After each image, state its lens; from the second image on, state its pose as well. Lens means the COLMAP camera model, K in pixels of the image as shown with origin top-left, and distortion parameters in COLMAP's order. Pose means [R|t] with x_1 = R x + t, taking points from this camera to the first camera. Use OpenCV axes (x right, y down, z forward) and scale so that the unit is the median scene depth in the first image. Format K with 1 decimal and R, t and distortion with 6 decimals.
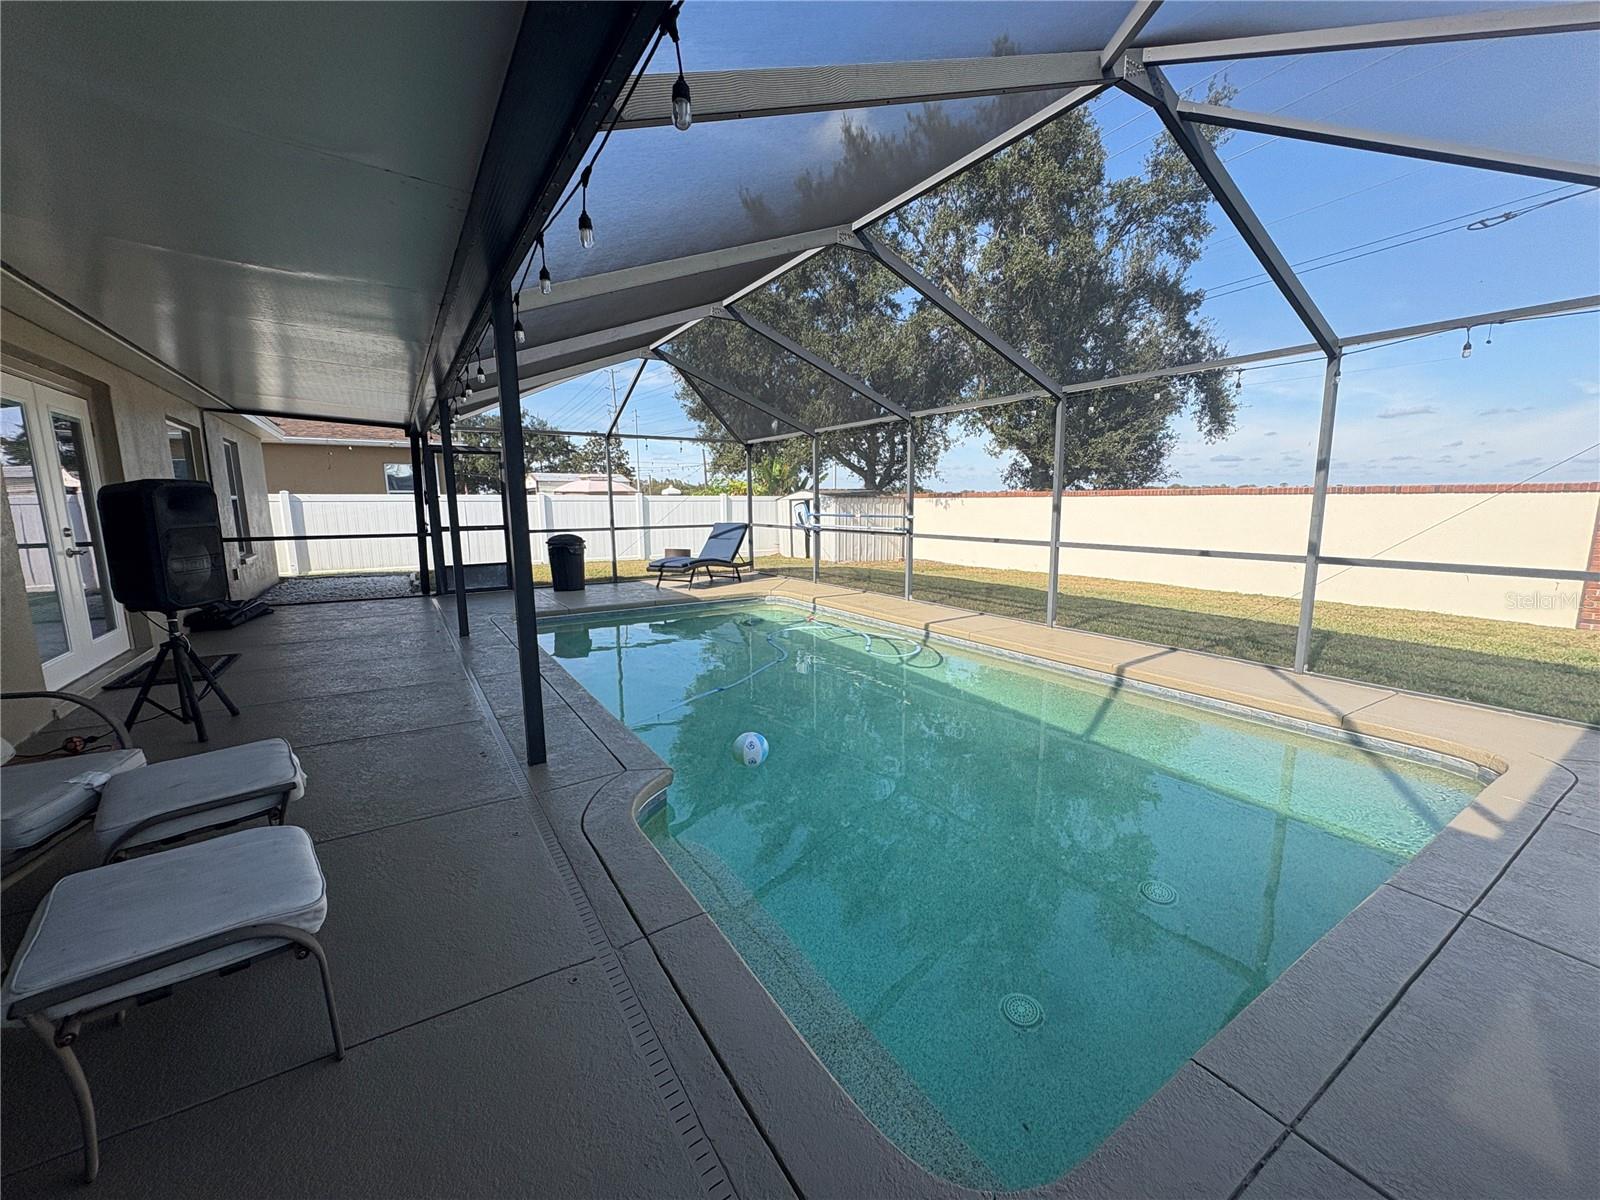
lens RADIAL K [[635.2, 0, 799.3], [0, 635.2, 601.2], [0, 0, 1]] dist [0.000904, 0.000516]
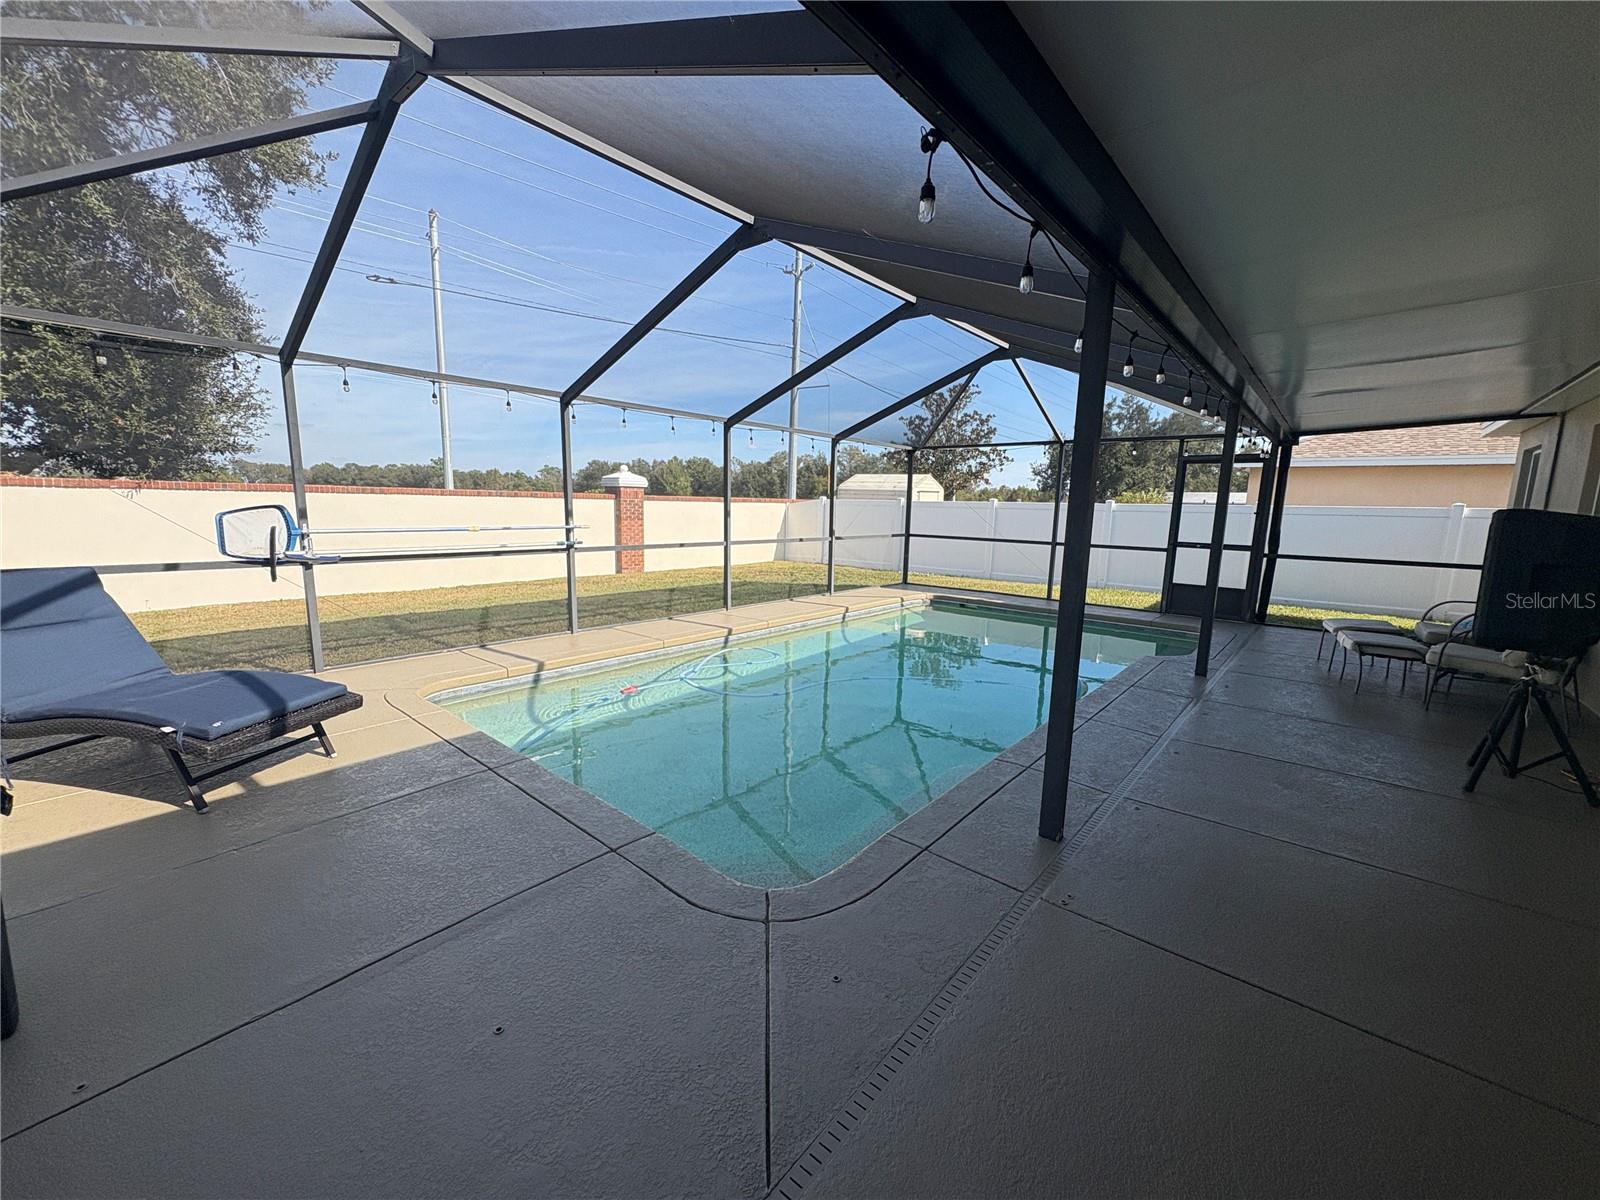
lens RADIAL K [[635.2, 0, 799.3], [0, 635.2, 601.2], [0, 0, 1]] dist [0.000904, 0.000516]
pose [[-0.293772, -0.144268, 0.944926, -0.834972], [0.130006, 0.973329, 0.189023, -0.194840], [-0.946993, 0.178376, -0.267181, 1.217234]]
